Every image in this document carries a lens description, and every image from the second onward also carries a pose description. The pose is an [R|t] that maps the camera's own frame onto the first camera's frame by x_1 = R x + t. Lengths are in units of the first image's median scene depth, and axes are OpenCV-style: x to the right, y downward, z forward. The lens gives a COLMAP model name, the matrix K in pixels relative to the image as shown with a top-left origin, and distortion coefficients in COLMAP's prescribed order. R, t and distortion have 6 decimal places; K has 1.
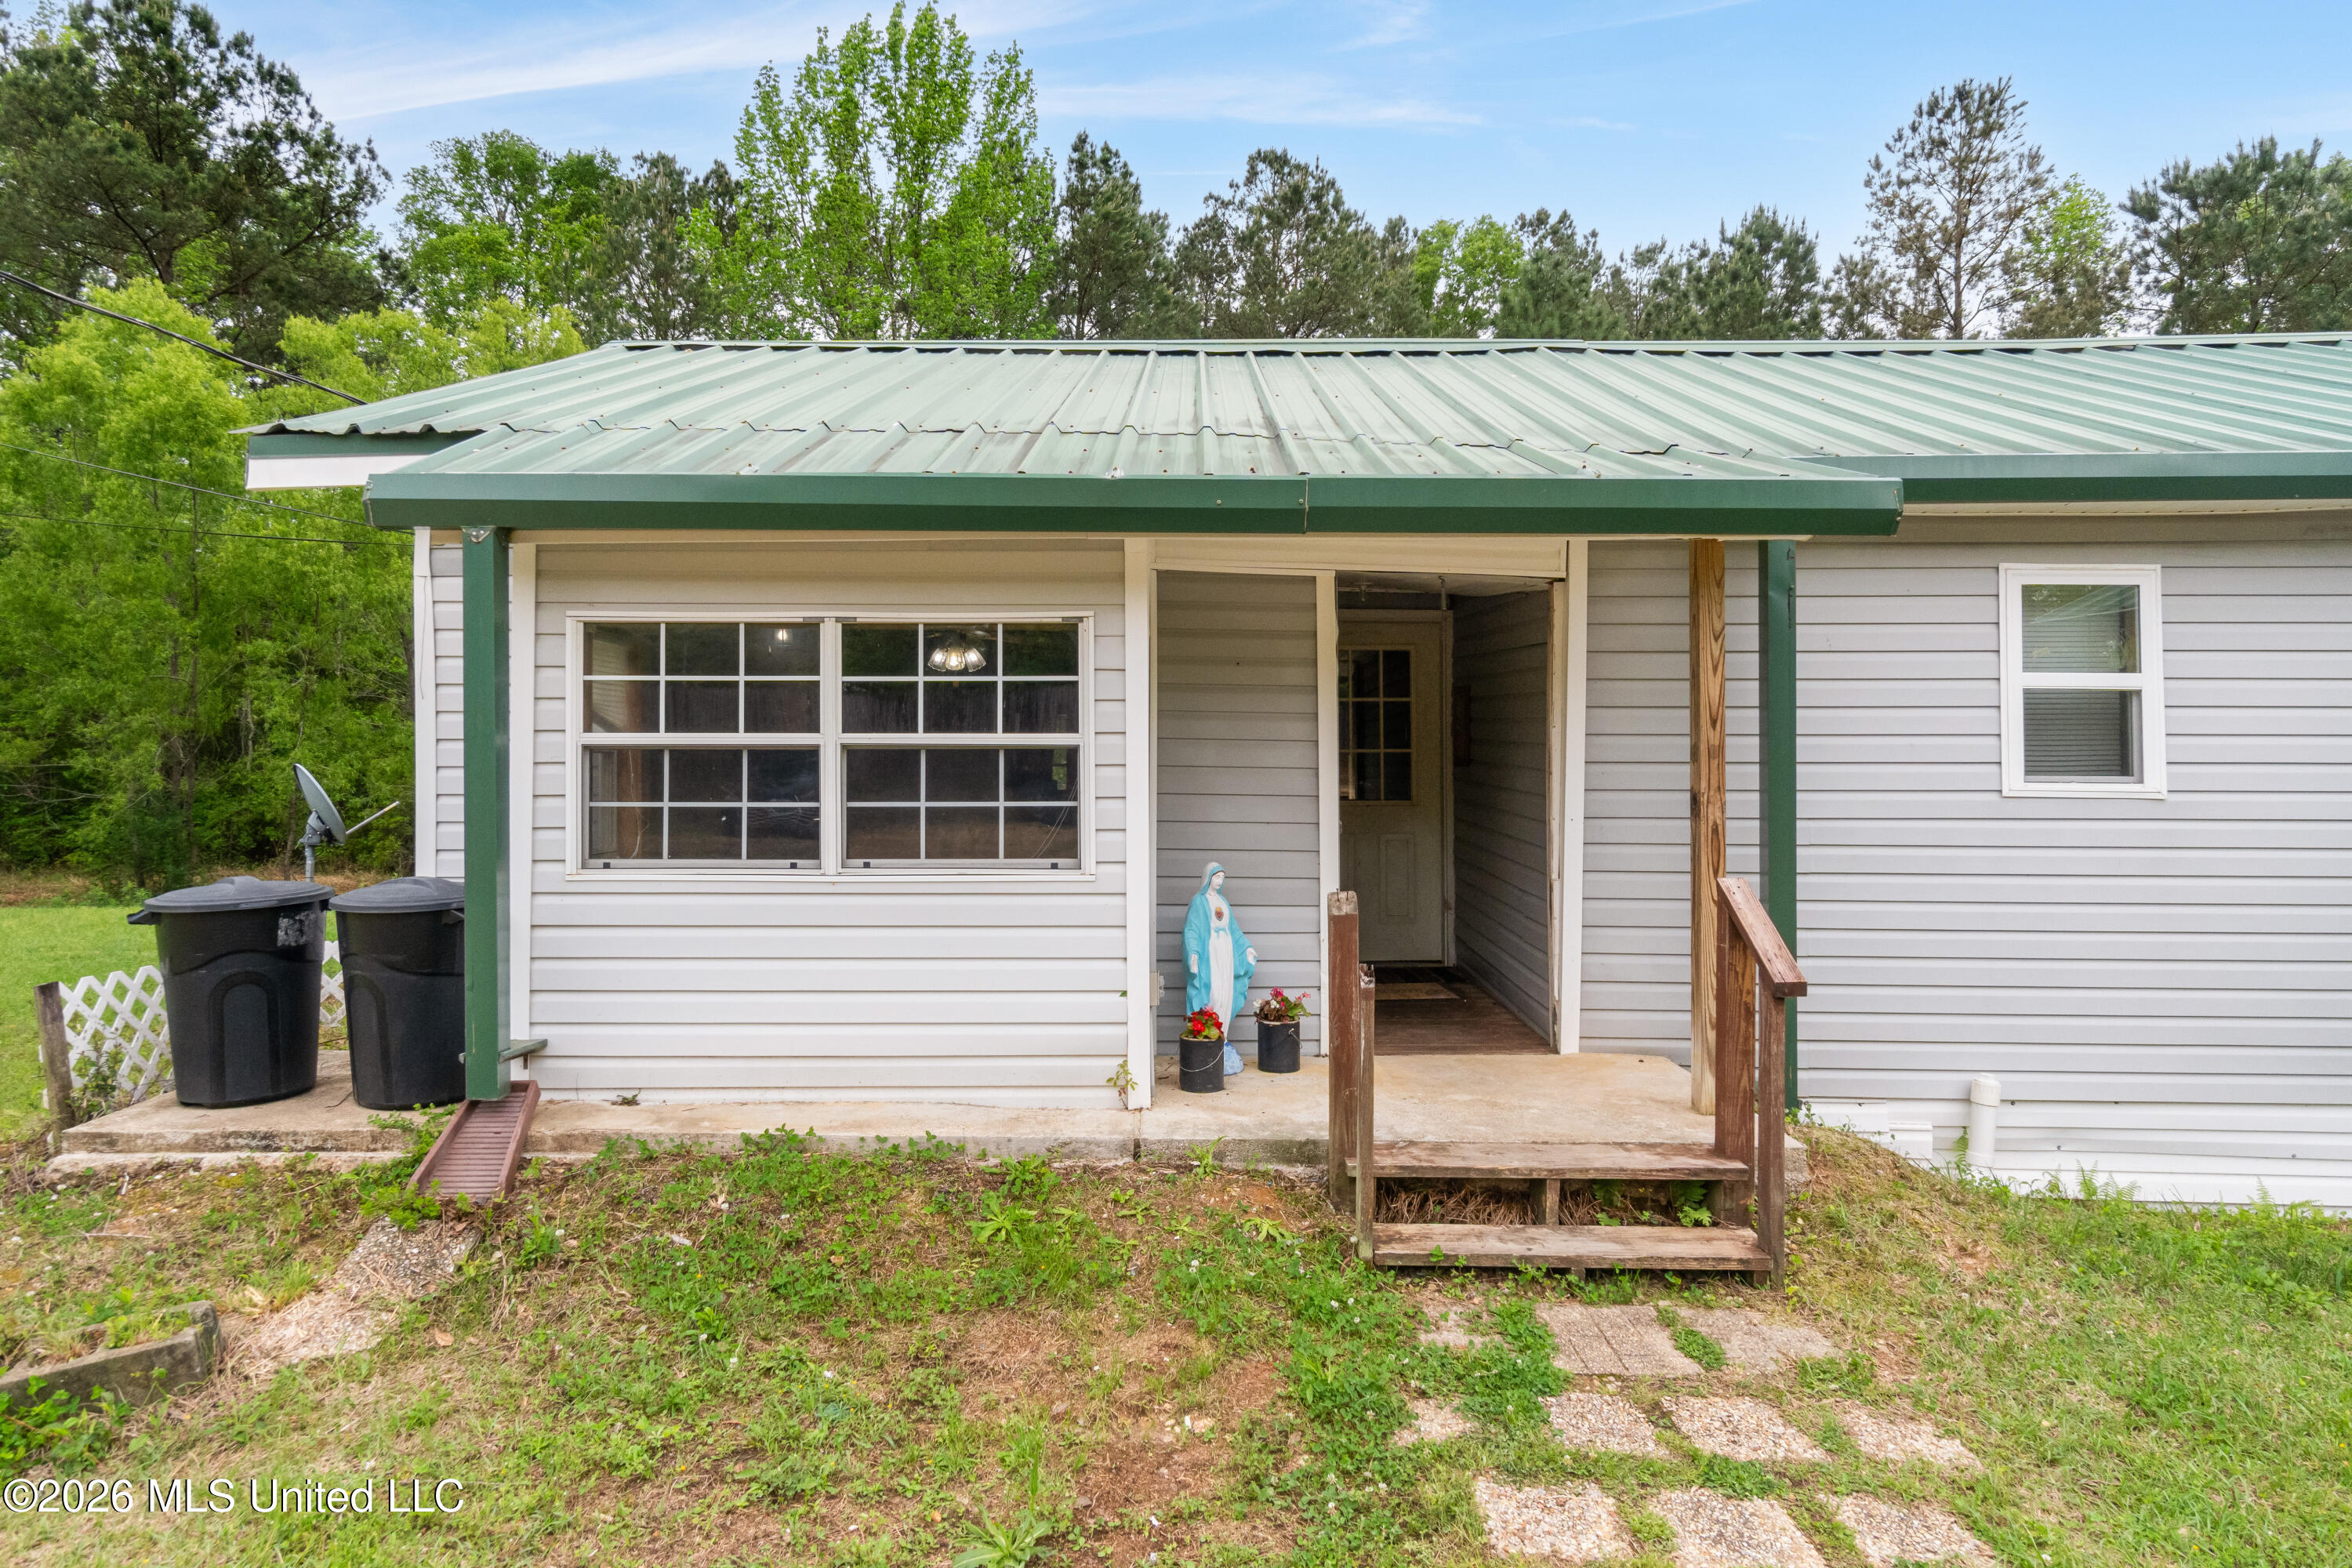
lens RADIAL K [[1268.0, 0, 1237.7], [0, 1268.0, 729.4], [0, 0, 1]] dist [0.004498, -0.000322]
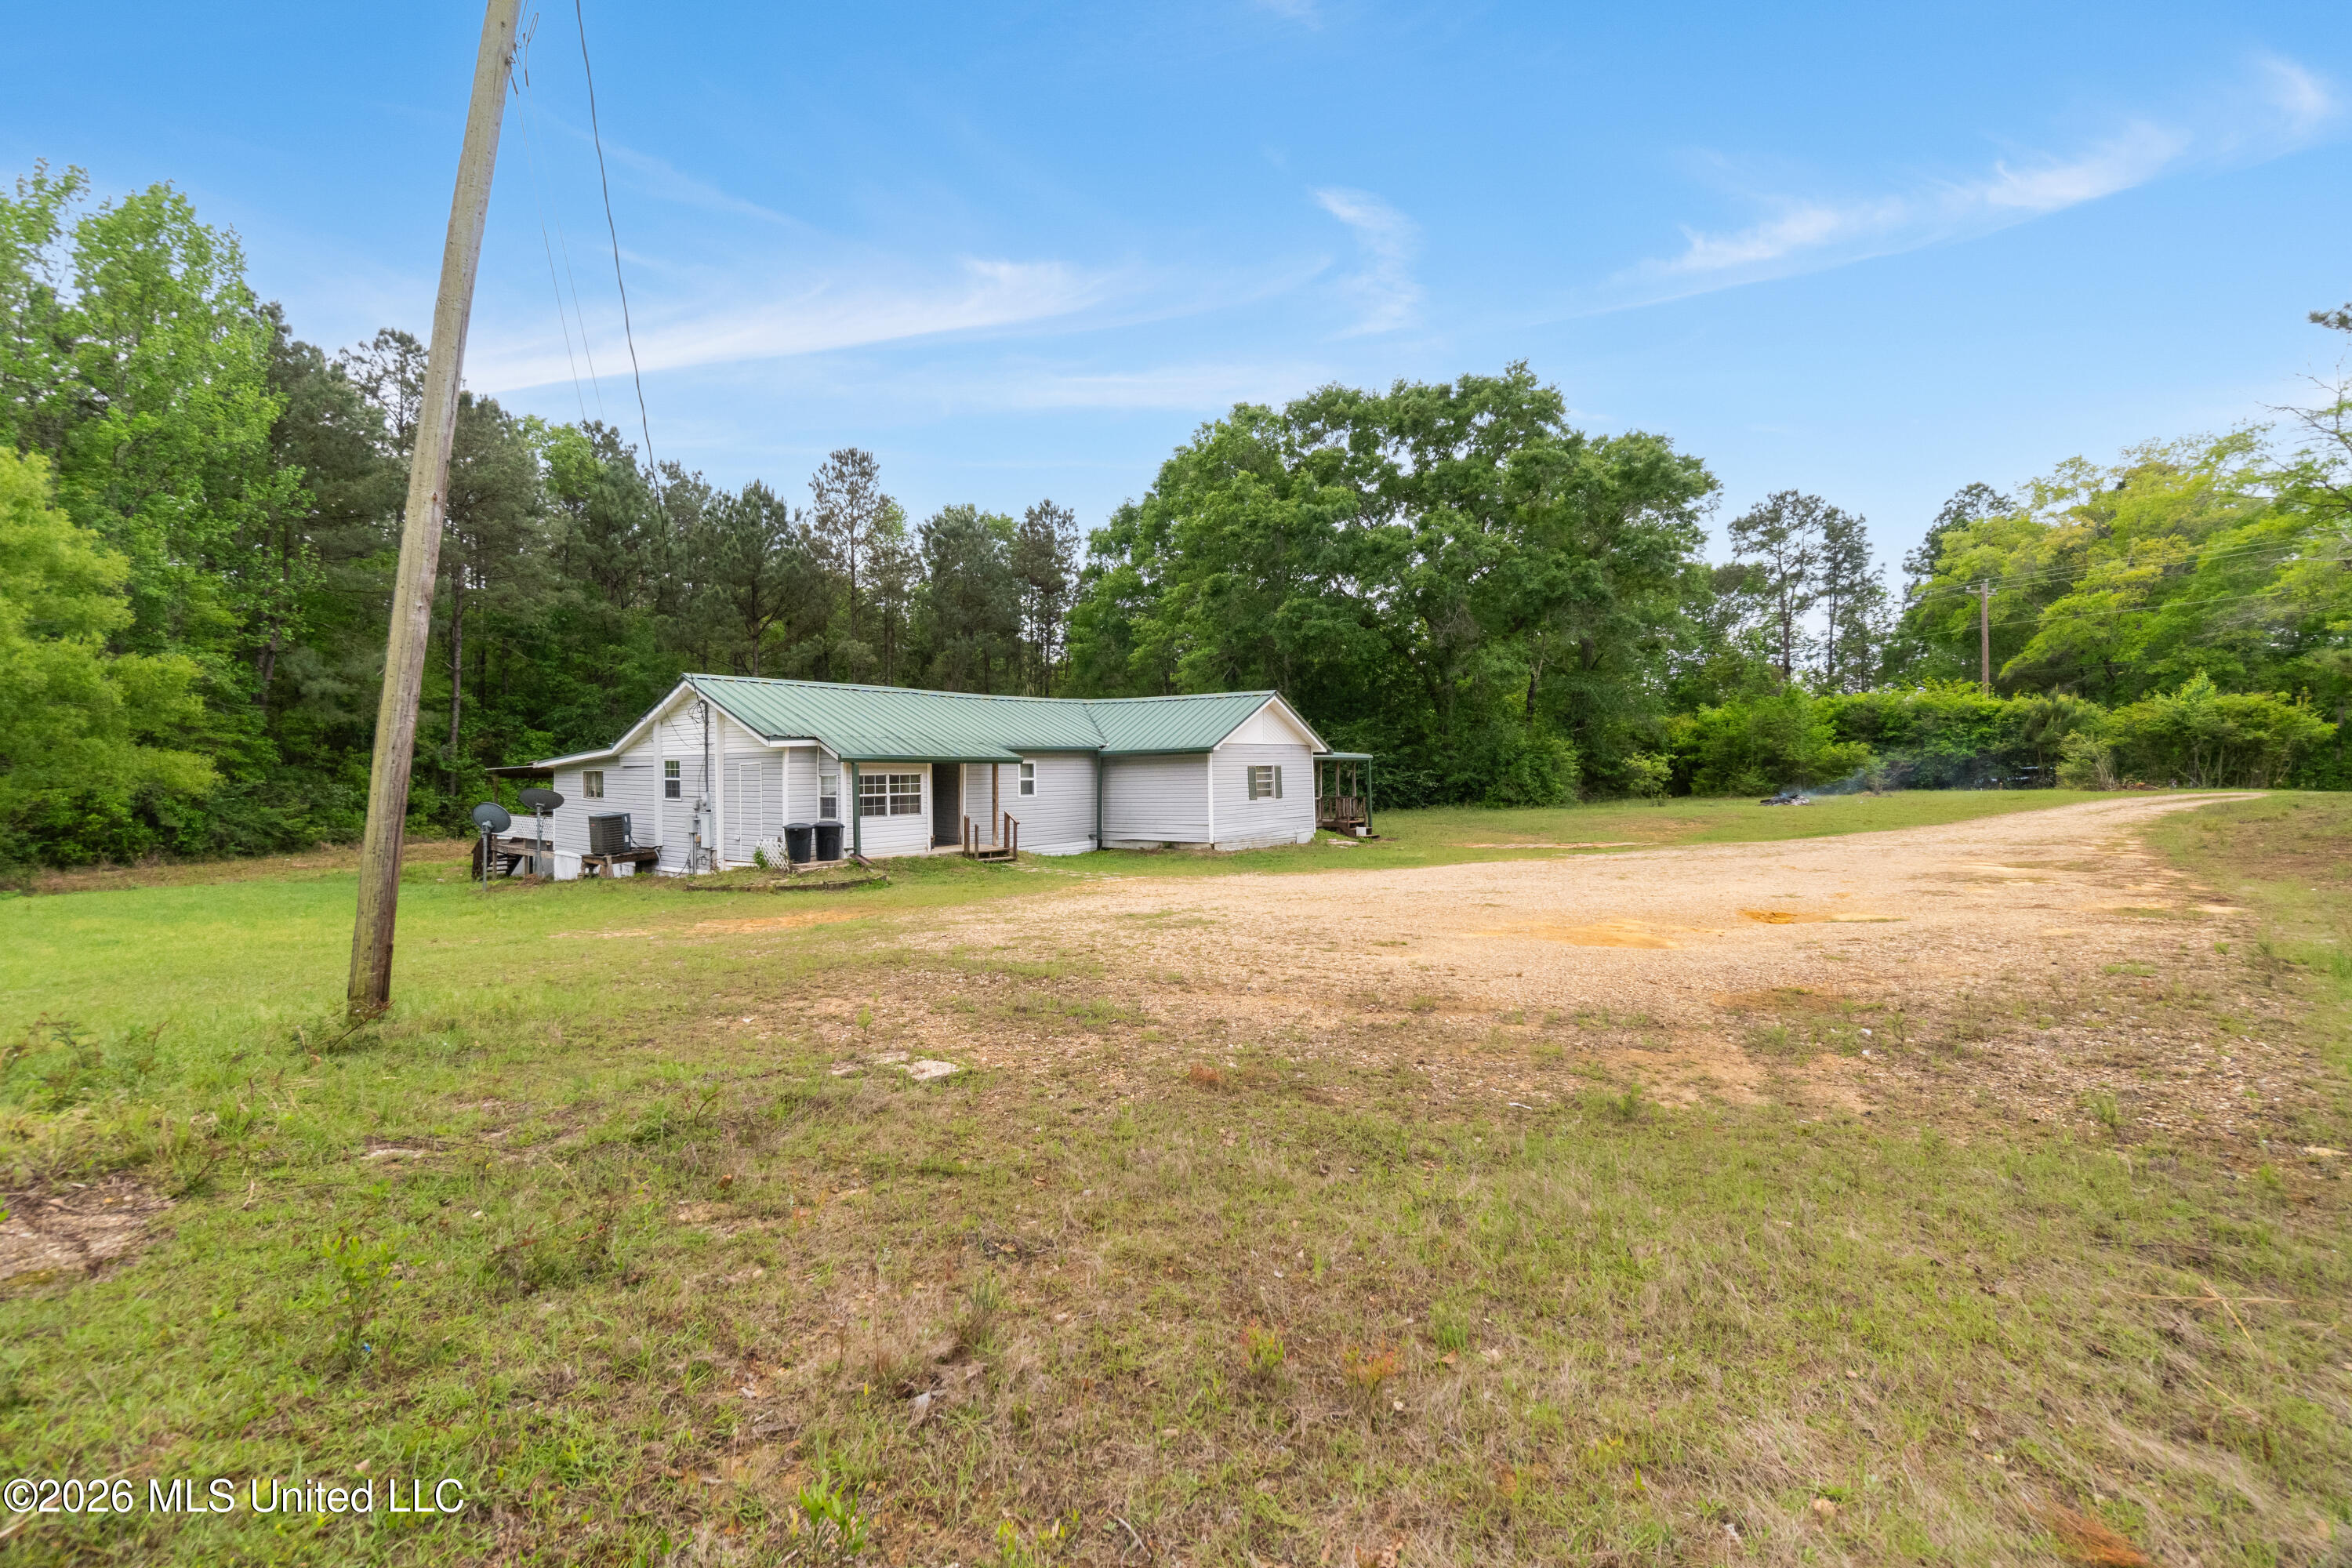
lens RADIAL K [[1040.0, 0, 1186.8], [0, 1040.0, 784.7], [0, 0, 1]] dist [0.004433, 0.000206]
pose [[0.569468, -0.020892, 0.821748, -3.490661], [-0.020428, 0.999009, 0.039556, -0.257322], [-0.821760, -0.039313, 0.568476, -2.881356]]
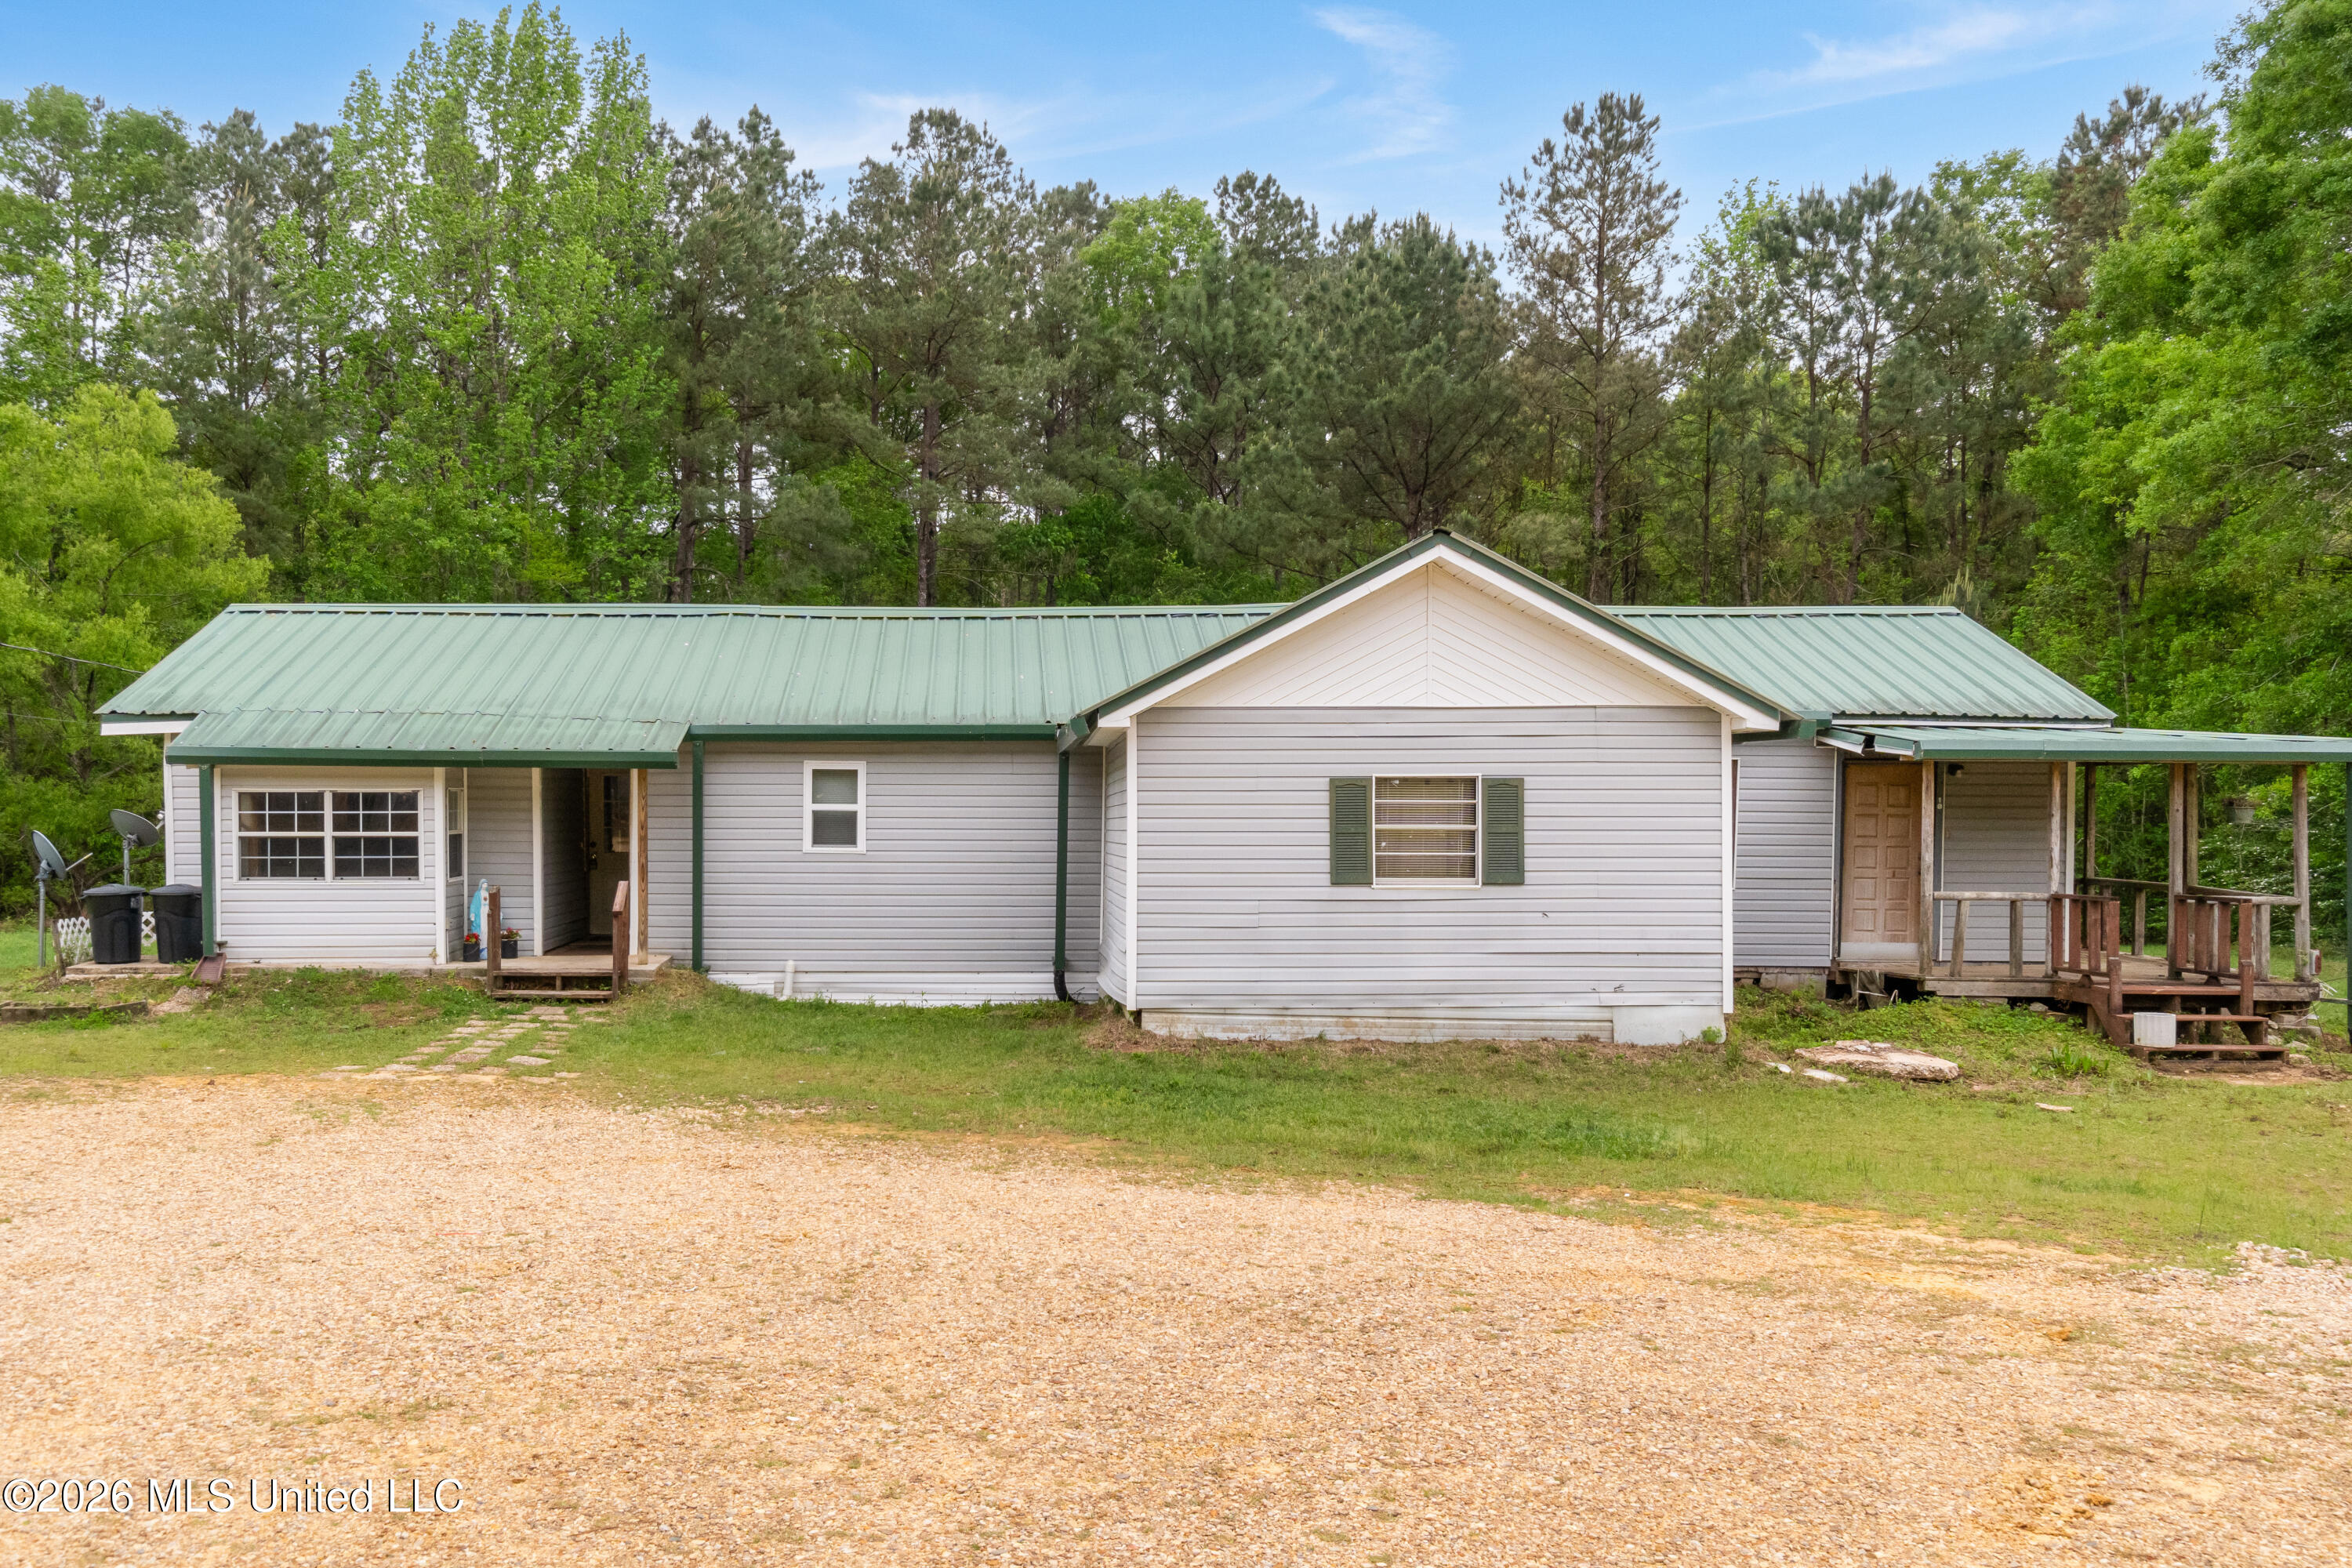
lens RADIAL K [[1995.8, 0, 1183.5], [0, 1995.8, 794.8], [0, 0, 1]] dist [0.017713, 0.026798]
pose [[0.999911, -0.001216, 0.013295, 1.494990], [0.000761, 0.999416, 0.034161, -0.227000], [-0.013328, -0.034148, 0.999328, -3.414028]]
